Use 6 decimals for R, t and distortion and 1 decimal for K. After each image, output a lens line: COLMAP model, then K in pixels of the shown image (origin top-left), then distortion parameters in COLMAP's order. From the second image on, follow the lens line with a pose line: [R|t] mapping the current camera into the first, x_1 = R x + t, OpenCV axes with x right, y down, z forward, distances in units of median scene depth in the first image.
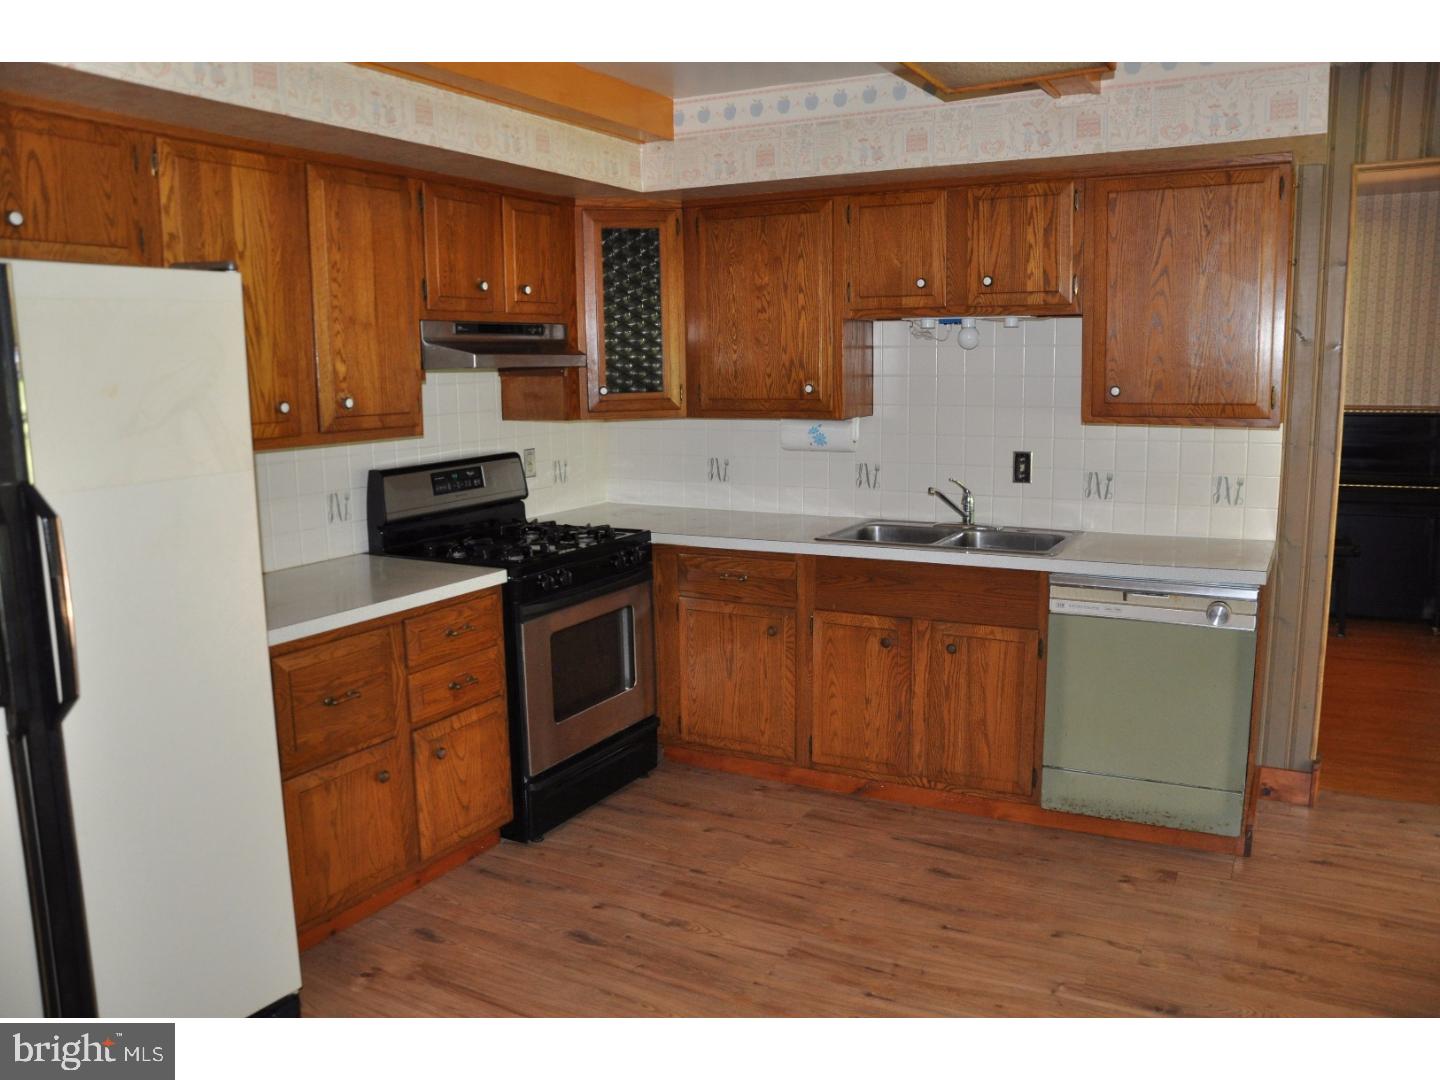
lens RADIAL K [[1123.7, 0, 720.0], [0, 1123.7, 540.0], [0, 0, 1]] dist [-0.097651, 0.079785]
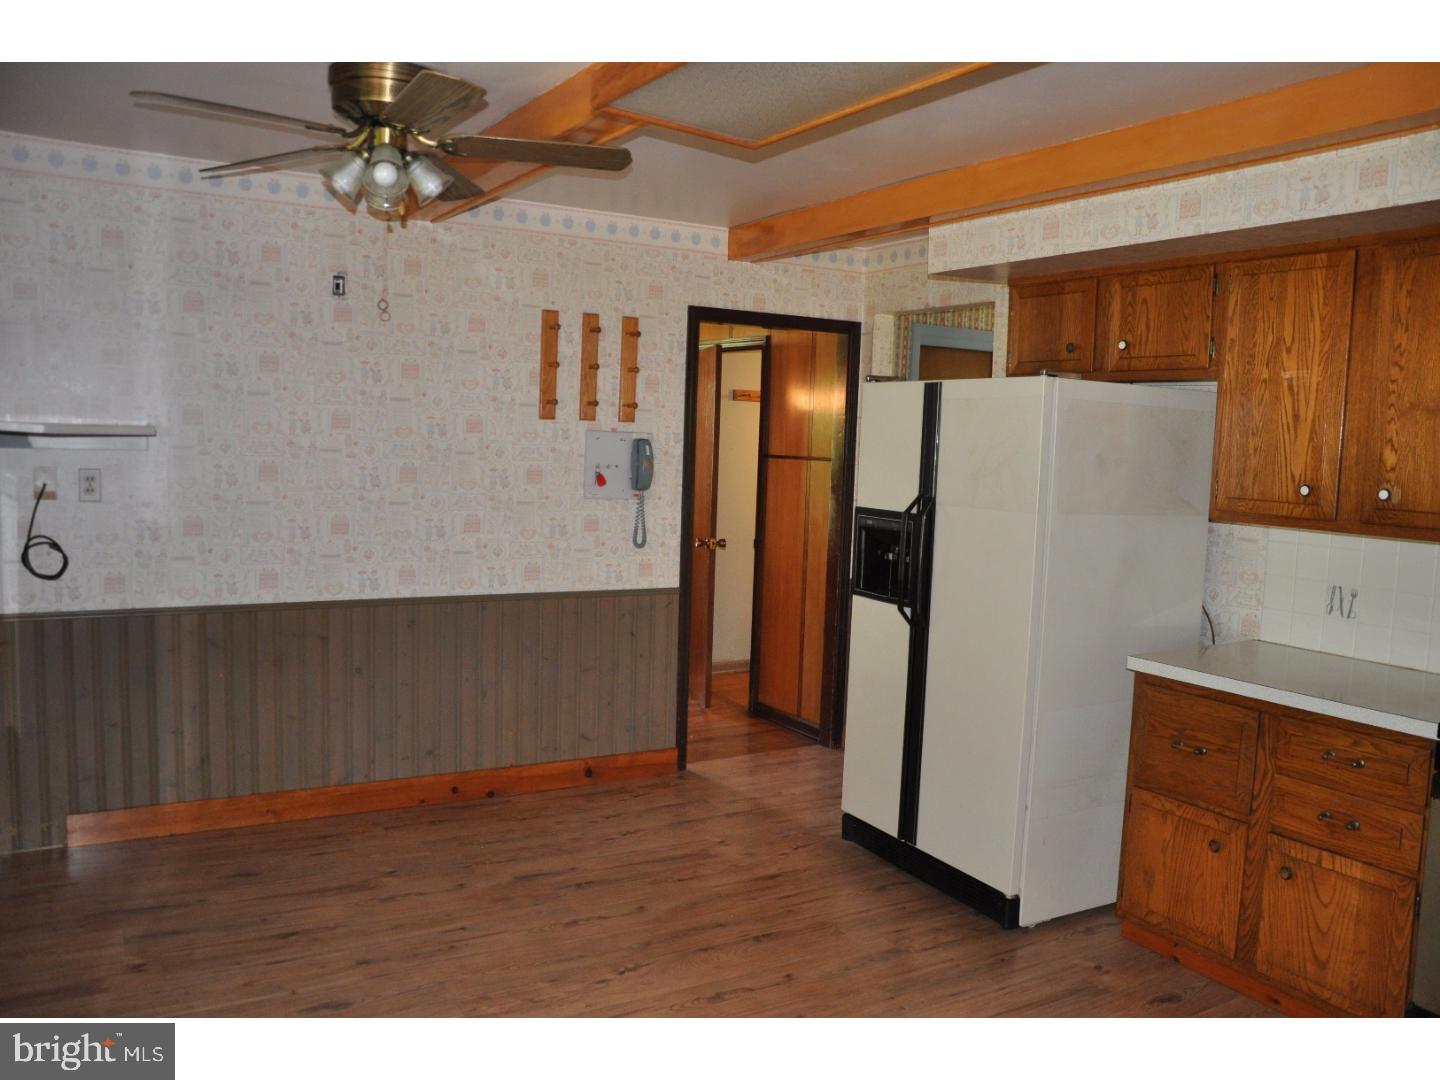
lens RADIAL K [[1213.0, 0, 720.0], [0, 1213.0, 540.0], [0, 0, 1]] dist [0.038711, 0.002079]
pose [[-0.488979, 0.079685, -0.868649, 0.909774], [-0.163133, 0.969896, 0.180803, -0.197764], [0.856906, 0.230114, -0.461259, 1.096388]]
